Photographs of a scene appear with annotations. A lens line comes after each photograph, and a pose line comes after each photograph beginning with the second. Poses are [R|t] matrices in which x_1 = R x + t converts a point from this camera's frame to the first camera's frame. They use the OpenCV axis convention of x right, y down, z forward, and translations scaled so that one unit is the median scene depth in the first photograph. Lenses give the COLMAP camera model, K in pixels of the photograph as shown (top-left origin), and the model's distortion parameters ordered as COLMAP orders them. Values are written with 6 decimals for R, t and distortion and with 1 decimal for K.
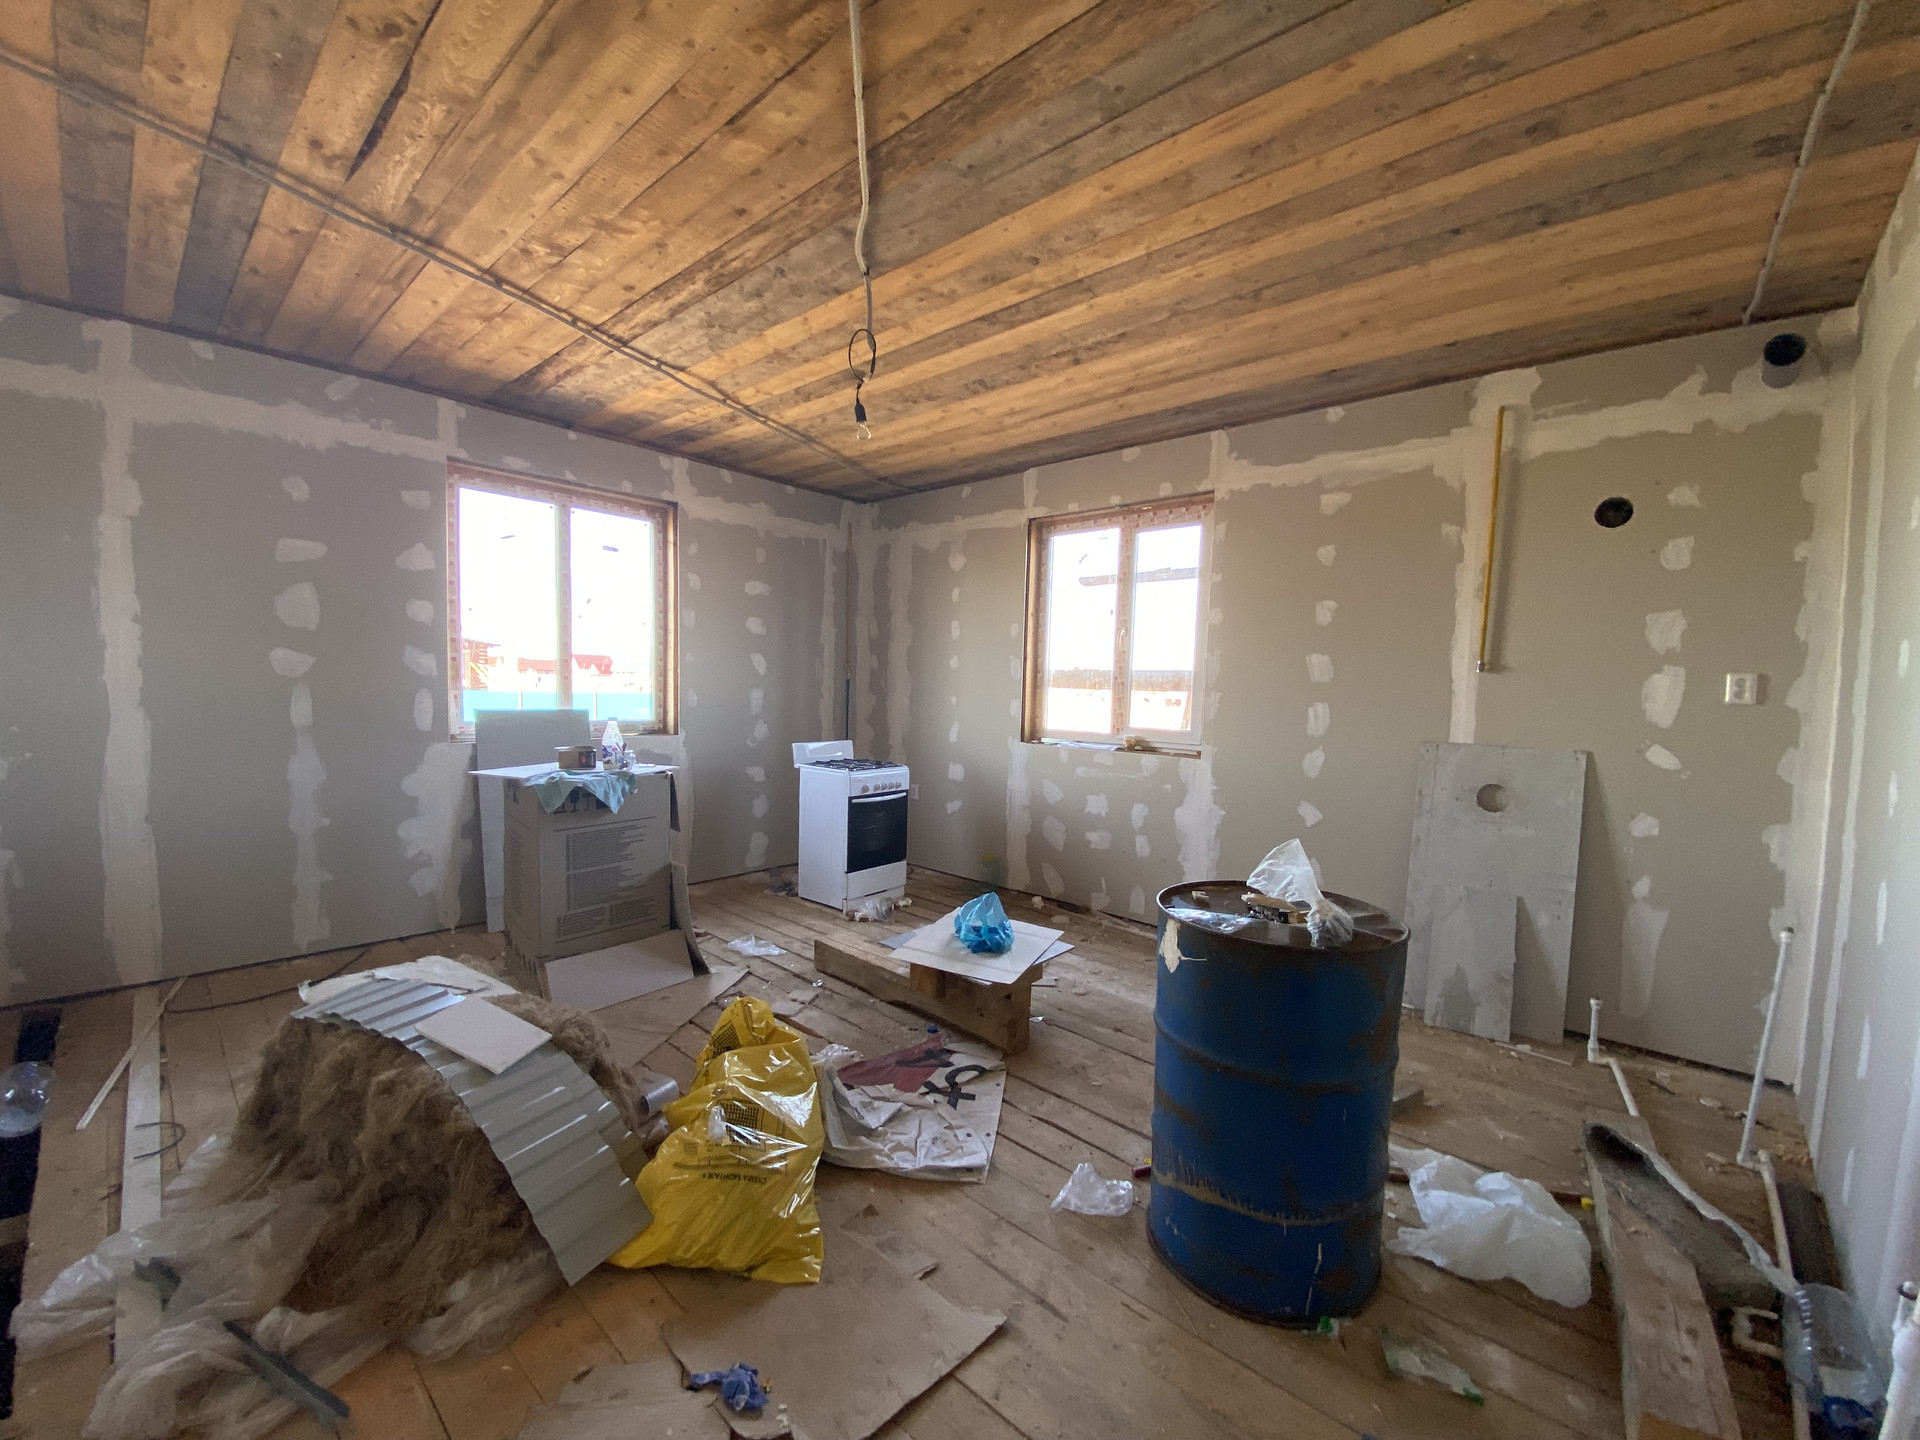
lens RADIAL K [[779.0, 0, 959.0], [0, 779.0, 733.6], [0, 0, 1]] dist [0.013050, -0.016682]
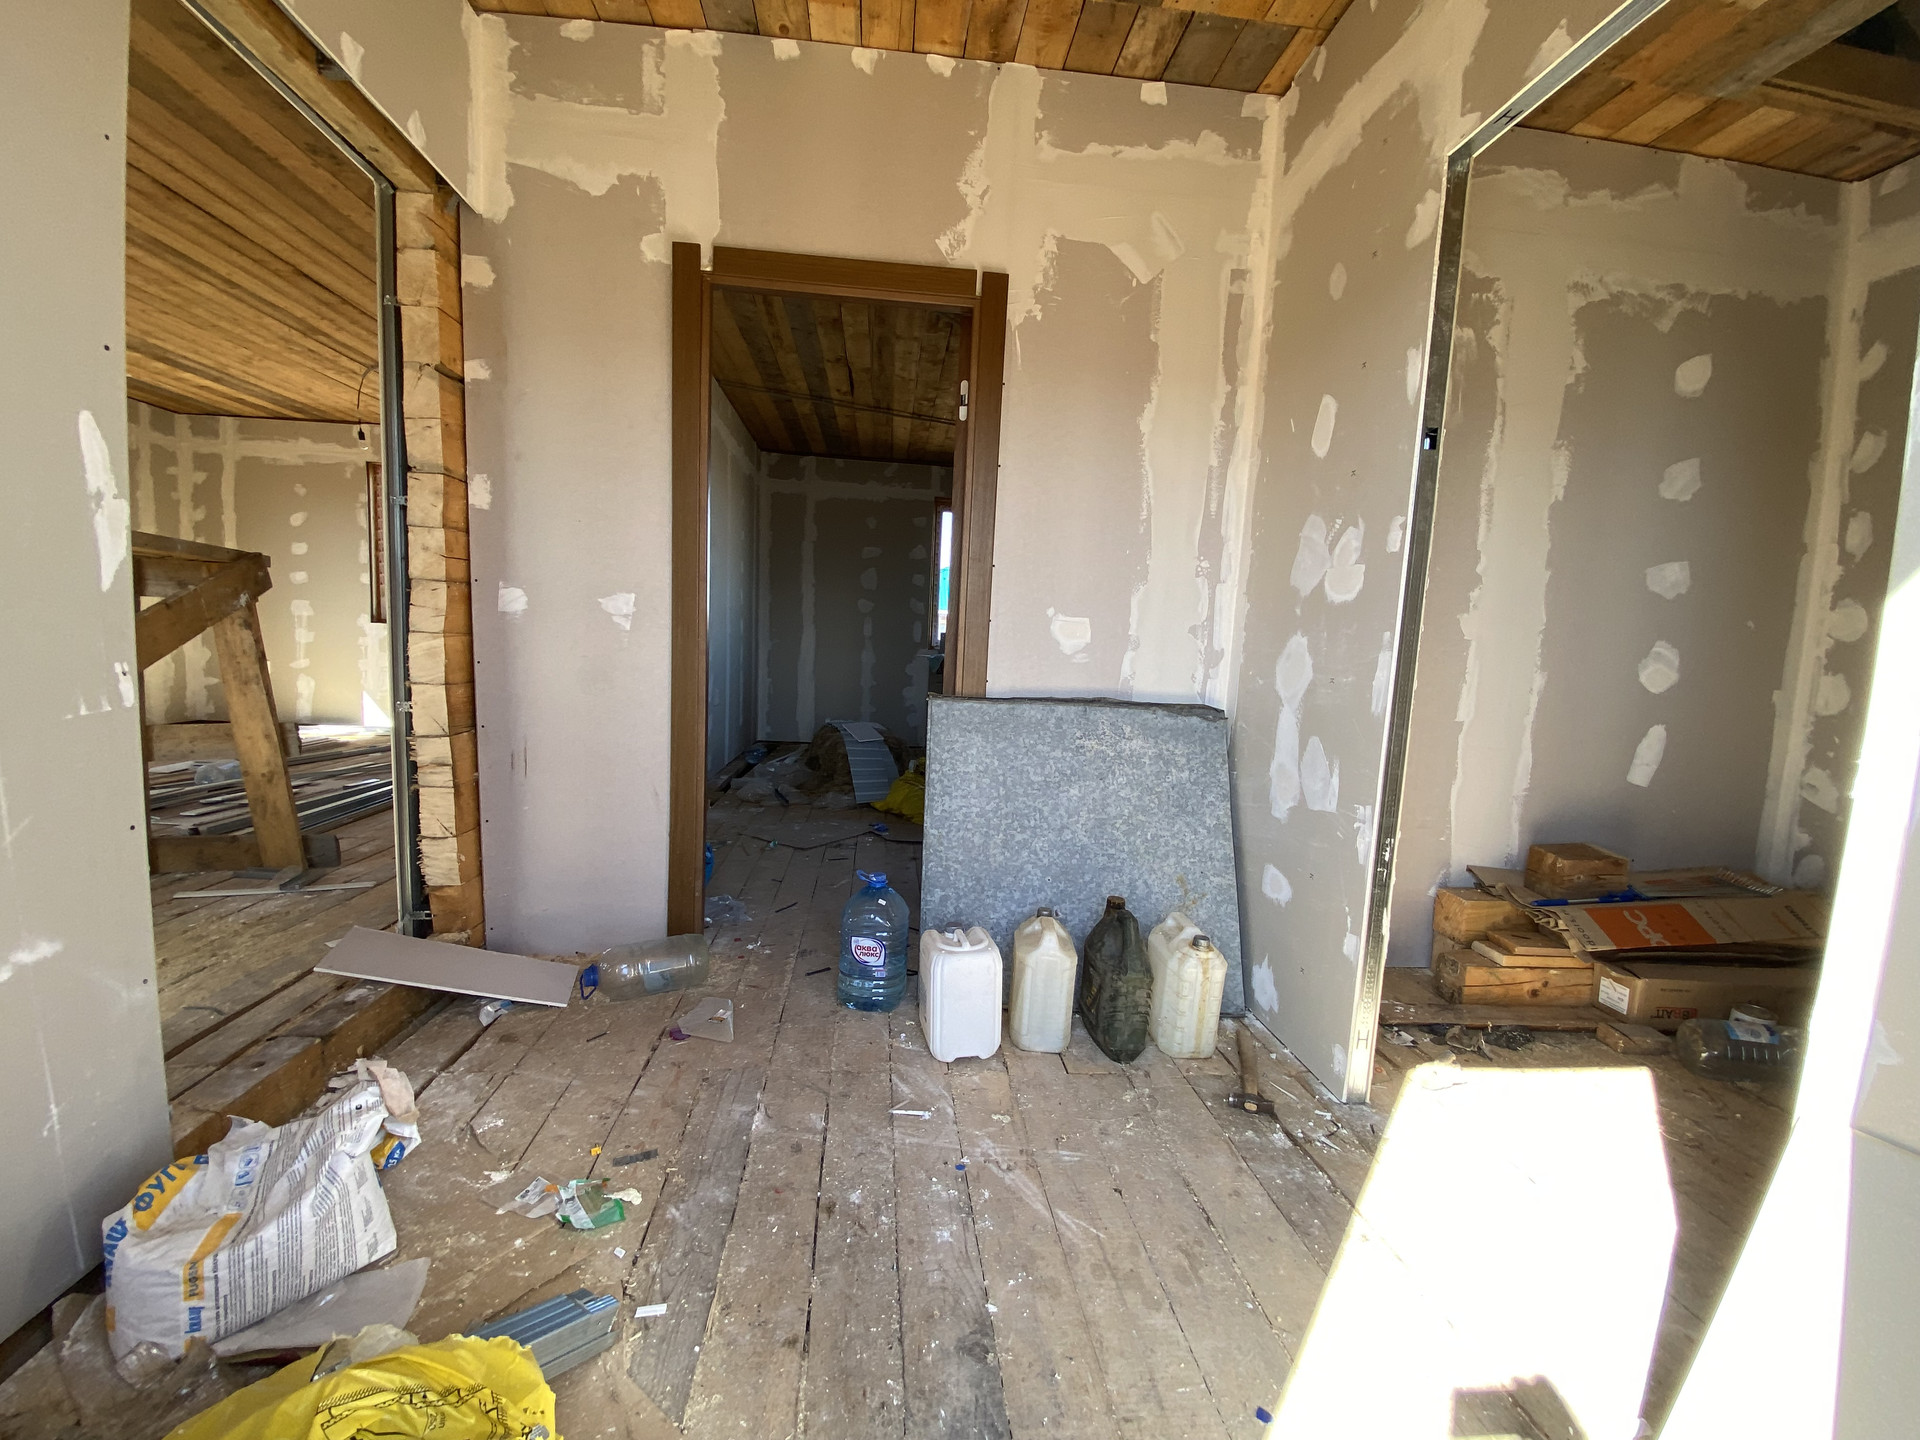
lens RADIAL K [[779.0, 0, 953.1], [0, 779.0, 731.0], [0, 0, 1]] dist [0.013050, -0.016682]
pose [[0.733366, 0.075219, -0.675660, 0.808328], [-0.071276, 0.996890, 0.033617, 0.167874], [0.676088, 0.023505, 0.736446, -0.406297]]
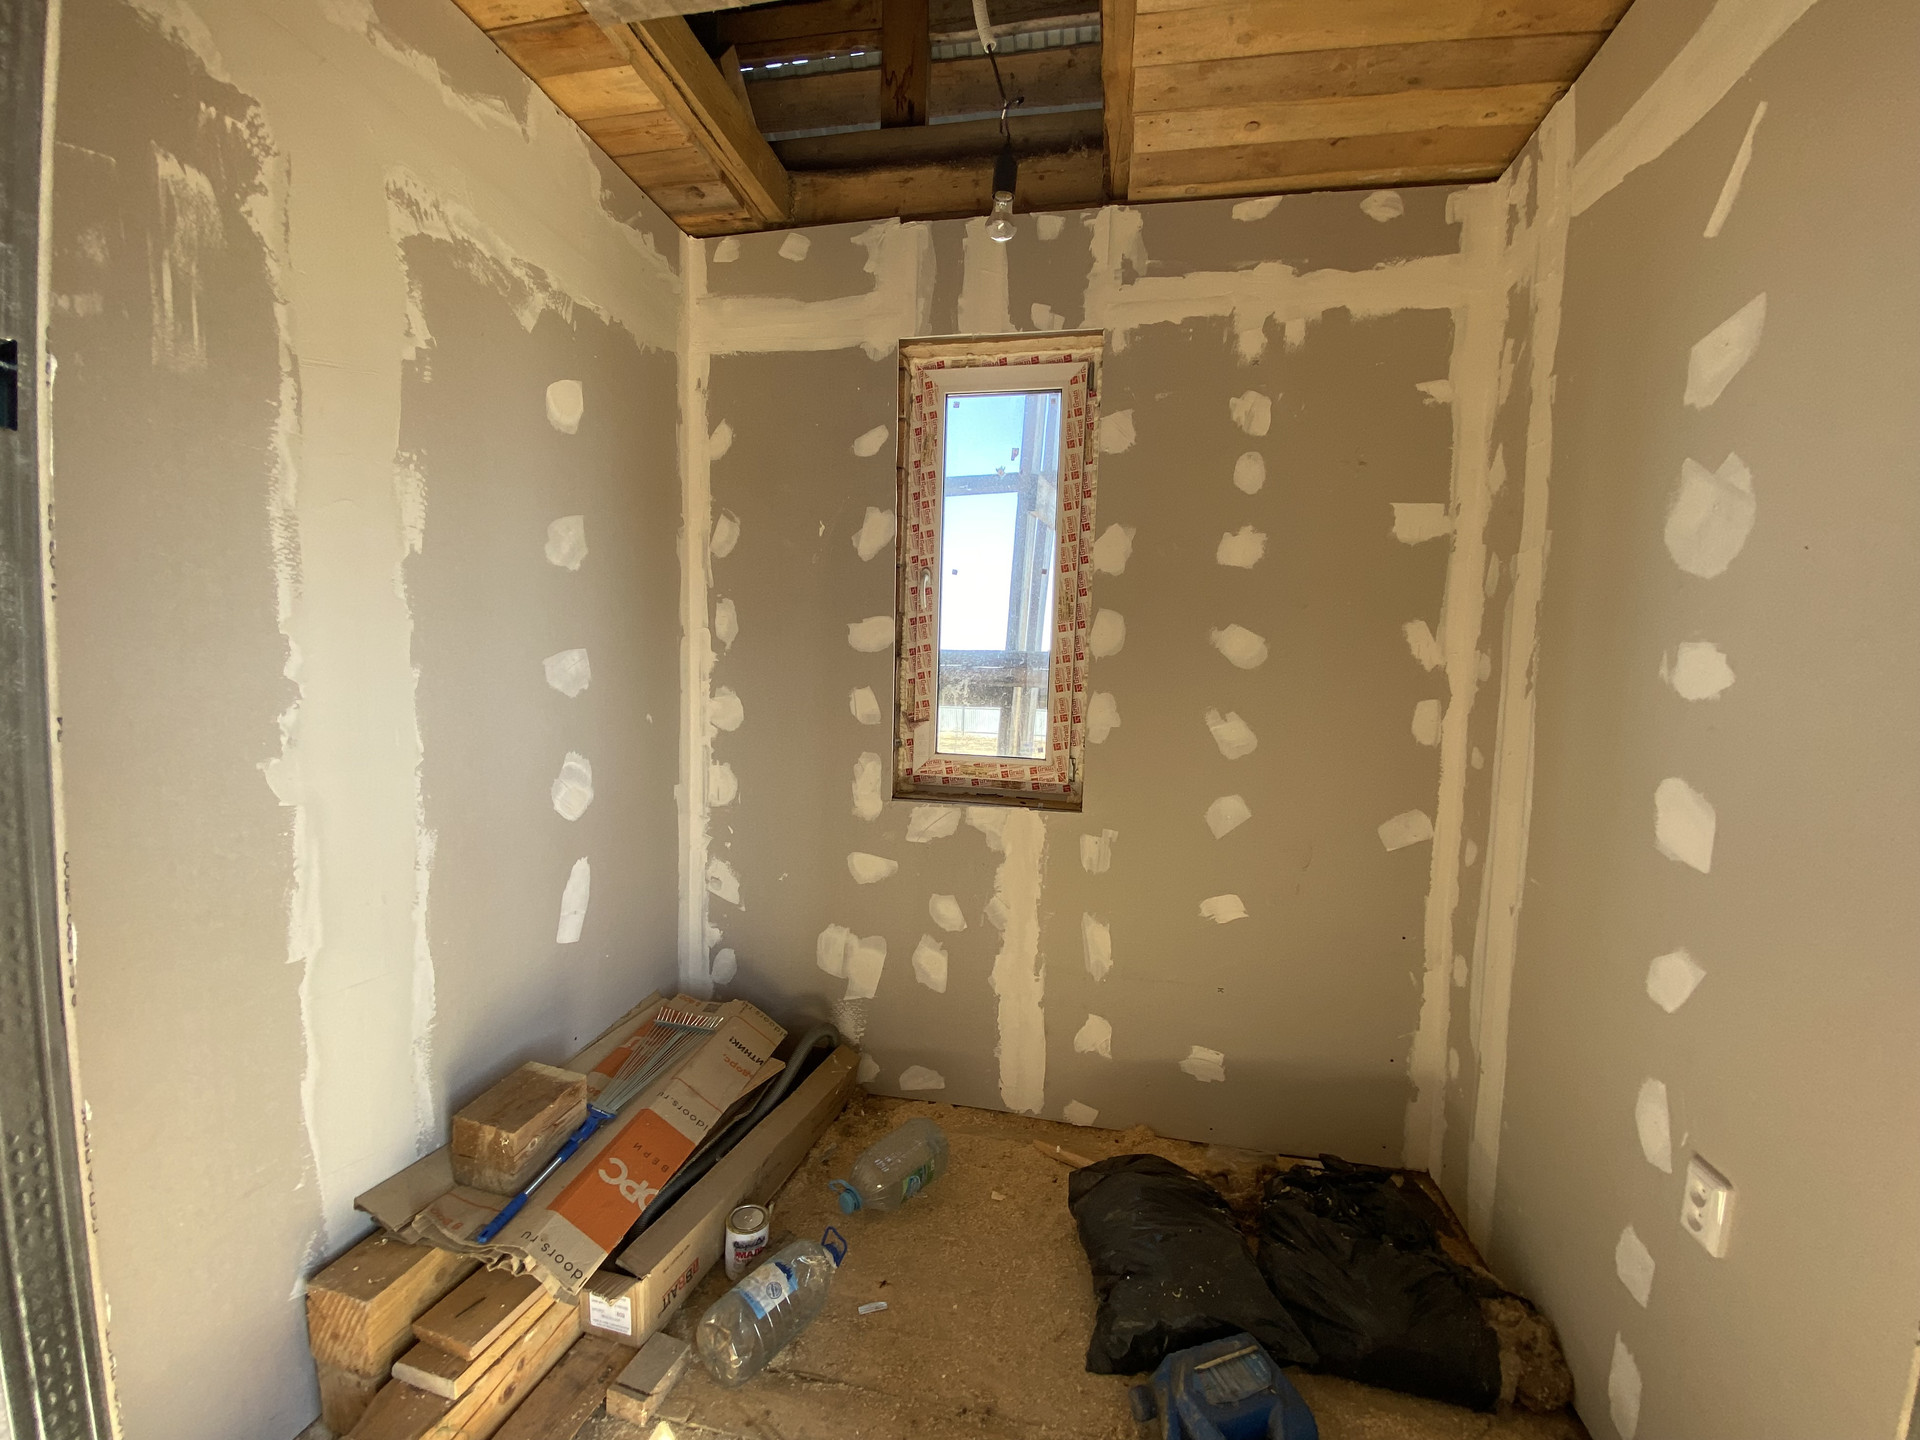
lens RADIAL K [[779.0, 0, 955.4], [0, 779.0, 732.0], [0, 0, 1]] dist [0.013050, -0.016682]
pose [[0.864072, -0.043925, 0.501447, 0.753015], [0.035859, 0.999026, 0.025720, 0.039741], [-0.502089, -0.004242, 0.864806, -0.032281]]
